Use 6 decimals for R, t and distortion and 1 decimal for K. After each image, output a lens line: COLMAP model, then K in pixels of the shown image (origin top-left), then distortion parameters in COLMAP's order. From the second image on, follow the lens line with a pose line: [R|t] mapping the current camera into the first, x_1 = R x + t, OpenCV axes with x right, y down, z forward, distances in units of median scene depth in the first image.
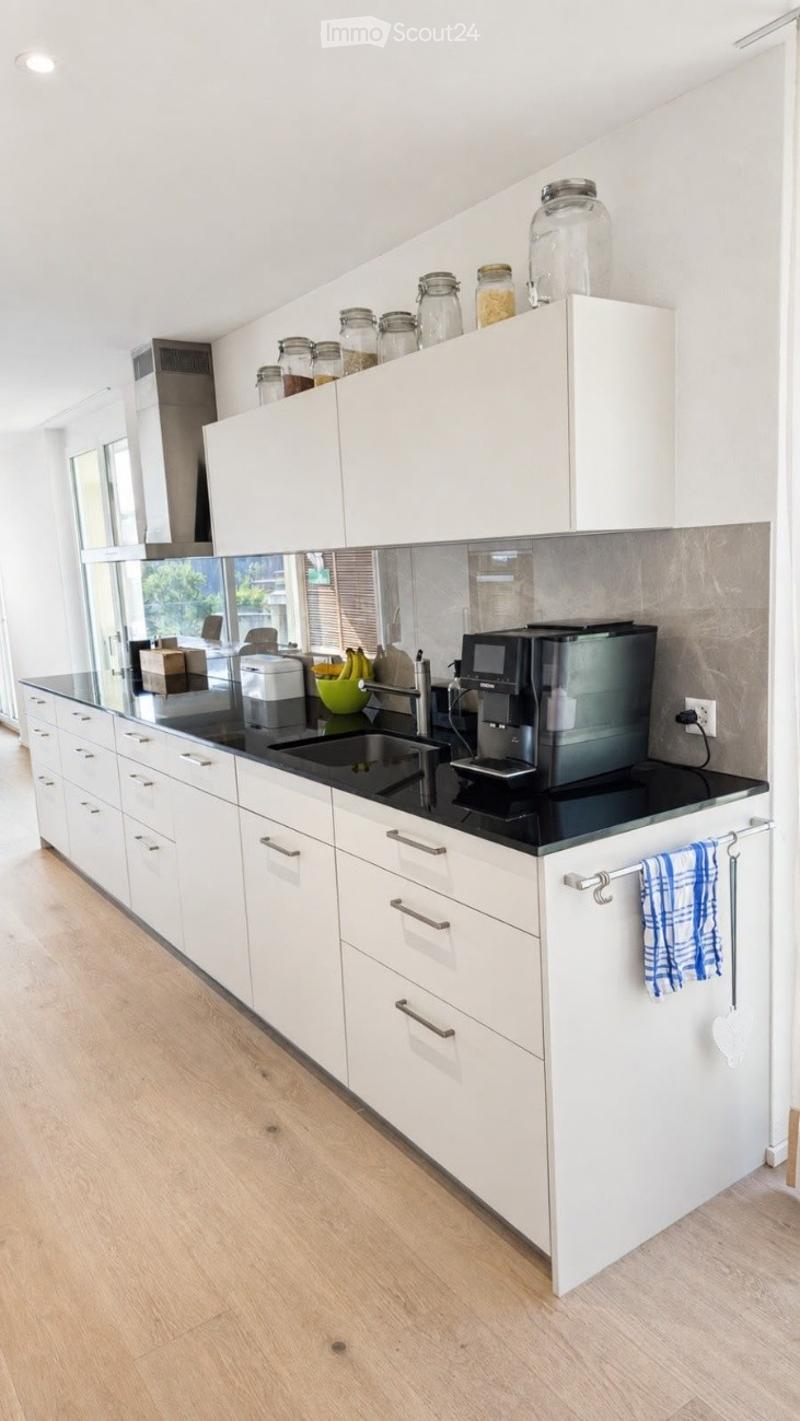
lens RADIAL K [[959.3, 0, 378.3], [0, 959.3, 706.3], [0, 0, 1]] dist [0.062879, -0.000807]
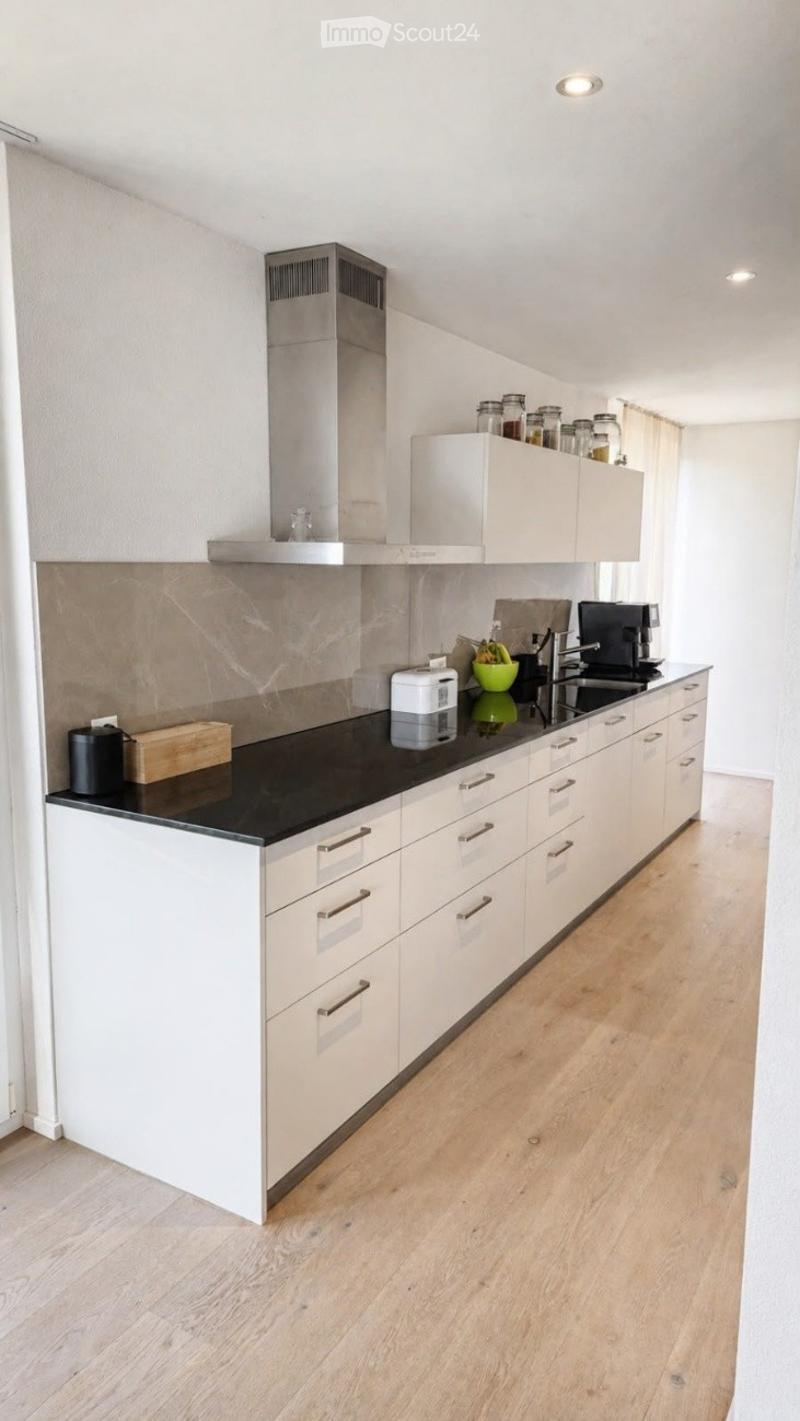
lens RADIAL K [[959.3, 0, 378.3], [0, 959.3, 706.3], [0, 0, 1]] dist [0.062879, -0.000807]
pose [[-0.407767, -0.111012, 0.906313, -0.981073], [0.148336, 0.971342, 0.185716, -0.204766], [-0.900957, 0.210167, -0.379614, 1.406606]]
